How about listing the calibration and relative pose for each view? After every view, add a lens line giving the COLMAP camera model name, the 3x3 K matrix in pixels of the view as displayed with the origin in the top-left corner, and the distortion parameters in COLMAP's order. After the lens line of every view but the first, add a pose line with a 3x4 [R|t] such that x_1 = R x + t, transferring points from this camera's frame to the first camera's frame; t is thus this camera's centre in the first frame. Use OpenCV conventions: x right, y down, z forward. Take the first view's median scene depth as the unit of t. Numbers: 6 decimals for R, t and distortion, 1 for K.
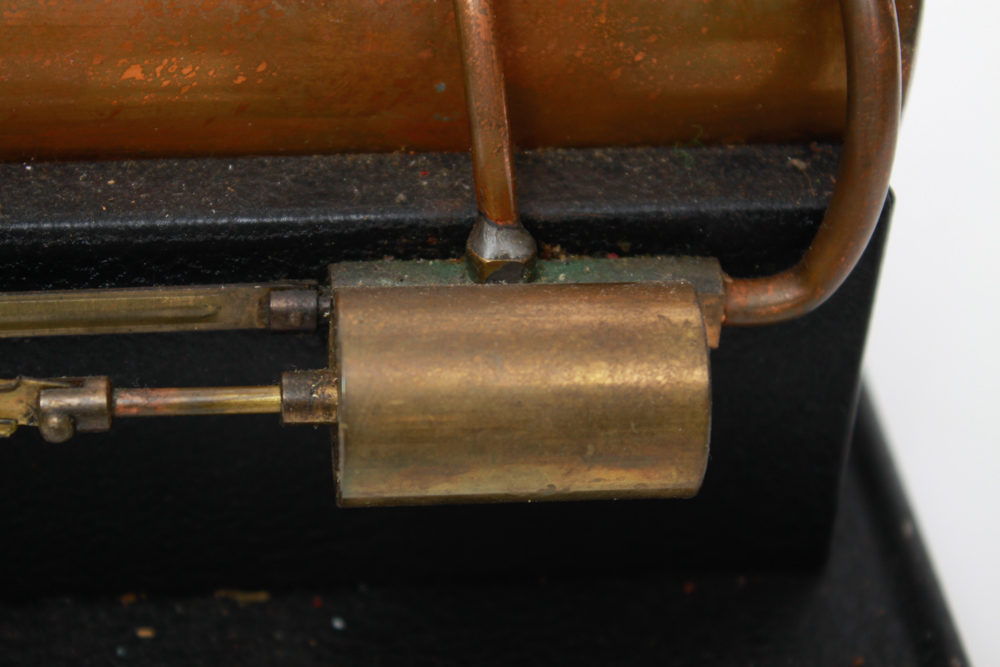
lens RADIAL K [[2324.0, 0, 500.0], [0, 2324.0, 333.5], [0, 0, 1]] dist [0.033625, 0.262736]
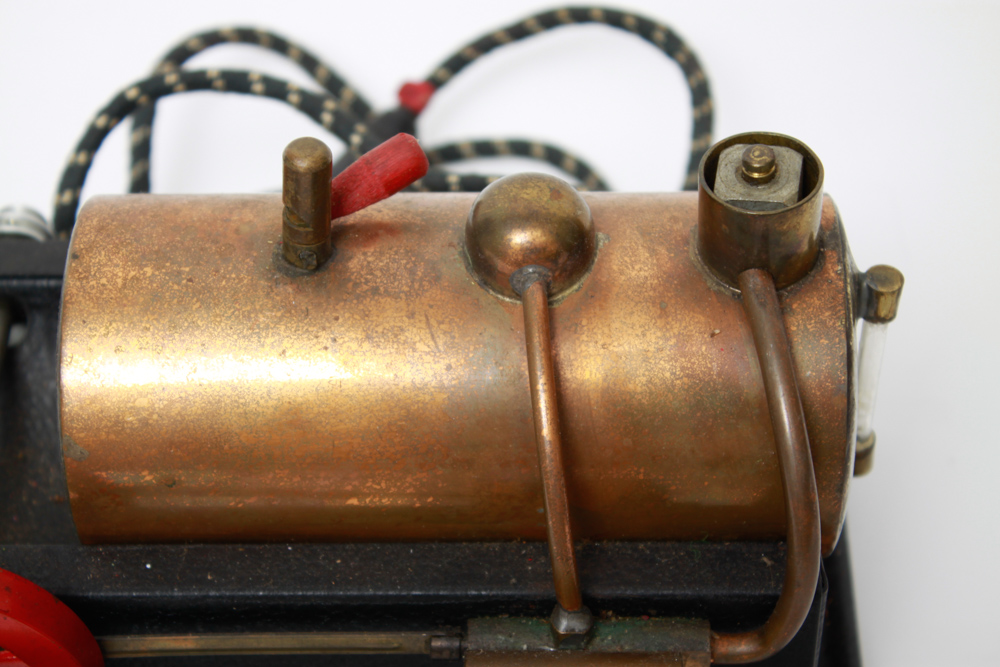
lens RADIAL K [[2324.0, 0, 500.0], [0, 2324.0, 333.5], [0, 0, 1]] dist [0.033625, 0.262736]
pose [[0.990866, 0.040067, -0.128761, 0.149432], [-0.024046, 0.992035, 0.123648, -0.427737], [0.132689, -0.119422, 0.983937, -0.575030]]
